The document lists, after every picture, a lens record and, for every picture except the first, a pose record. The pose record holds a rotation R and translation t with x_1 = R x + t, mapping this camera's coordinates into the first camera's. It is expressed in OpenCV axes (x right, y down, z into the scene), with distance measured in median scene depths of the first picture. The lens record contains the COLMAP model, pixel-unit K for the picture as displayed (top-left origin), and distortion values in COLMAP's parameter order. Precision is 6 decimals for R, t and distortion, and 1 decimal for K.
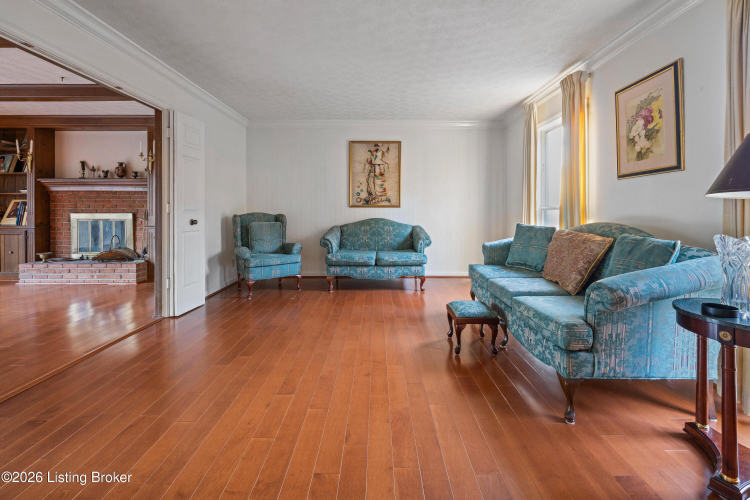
lens RADIAL K [[325.6, 0, 375.9], [0, 325.6, 210.4], [0, 0, 1]] dist [-0.003370, -0.000995]
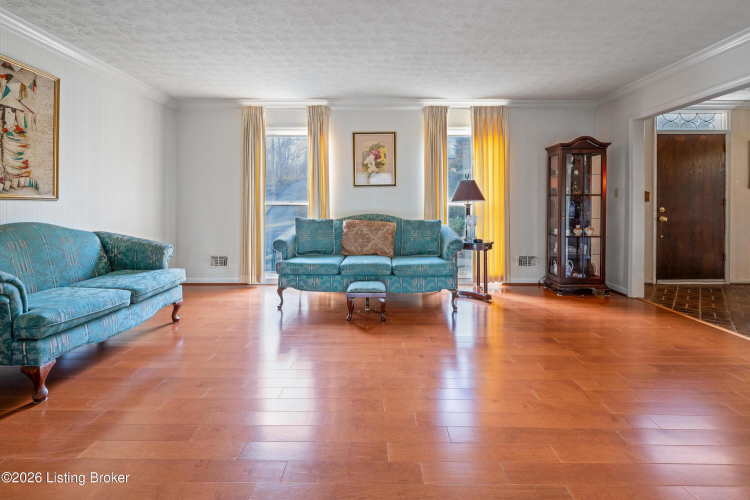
lens RADIAL K [[325.6, 0, 372.7], [0, 325.6, 211.0], [0, 0, 1]] dist [-0.003370, -0.000995]
pose [[0.003443, -0.010770, 0.999936, -0.463295], [0.000627, 0.999942, 0.010768, 0.002157], [-0.999994, 0.000590, 0.003450, 0.482894]]
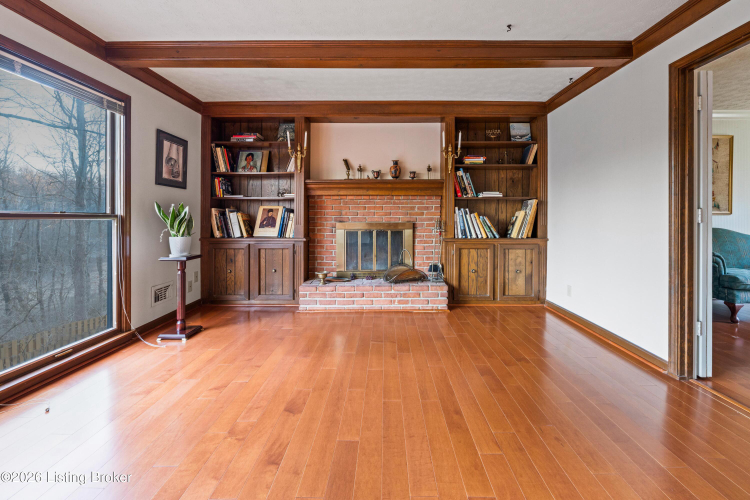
lens RADIAL K [[295.7, 0, 384.5], [0, 295.7, 216.0], [0, 0, 1]] dist [0.001167, -0.000156]
pose [[0.999988, -0.000764, 0.004858, -0.825430], [0.000800, 0.999971, -0.007516, -0.001052], [-0.004852, 0.007520, 0.999960, 0.249240]]
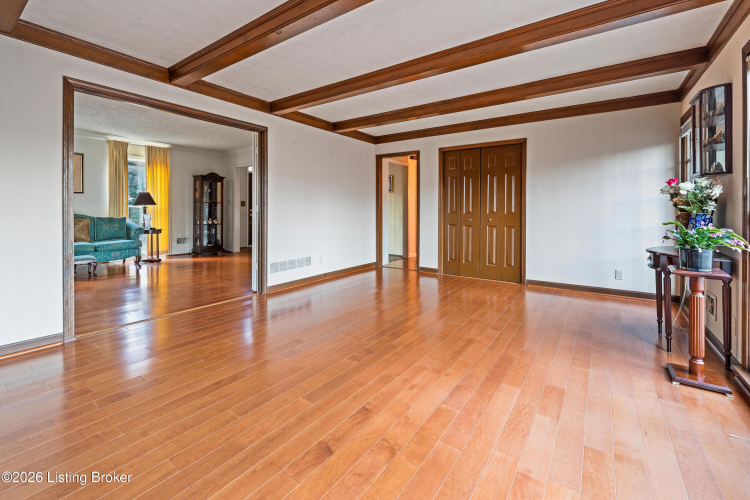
lens RADIAL K [[325.6, 0, 366.5], [0, 325.6, 208.2], [0, 0, 1]] dist [-0.003370, -0.000995]
pose [[-0.817187, -0.001462, 0.576370, -1.121157], [-0.003188, 0.999993, -0.001983, -0.001511], [-0.576363, -0.003458, -0.817186, 0.793612]]
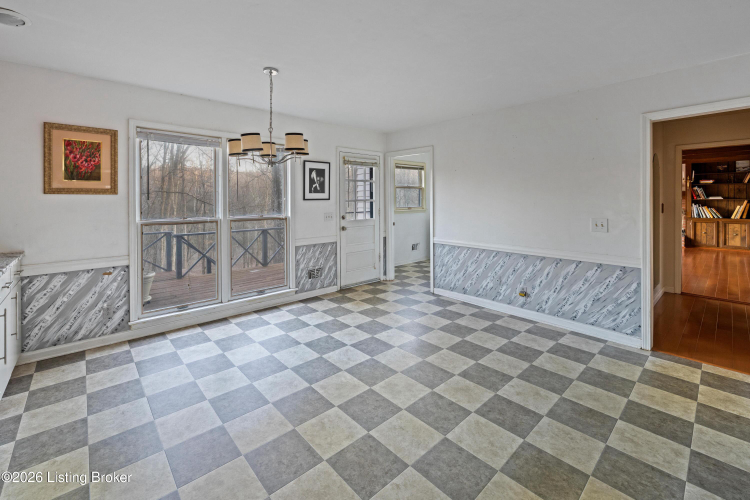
lens RADIAL K [[320.9, 0, 358.2], [0, 320.9, 199.2], [0, 0, 1]] dist [0.004348, 0.000295]
pose [[0.655223, -0.001669, -0.755433, -0.517174], [0.003039, 0.999995, 0.000426, -0.057803], [0.755429, -0.002575, 0.655225, -1.544516]]
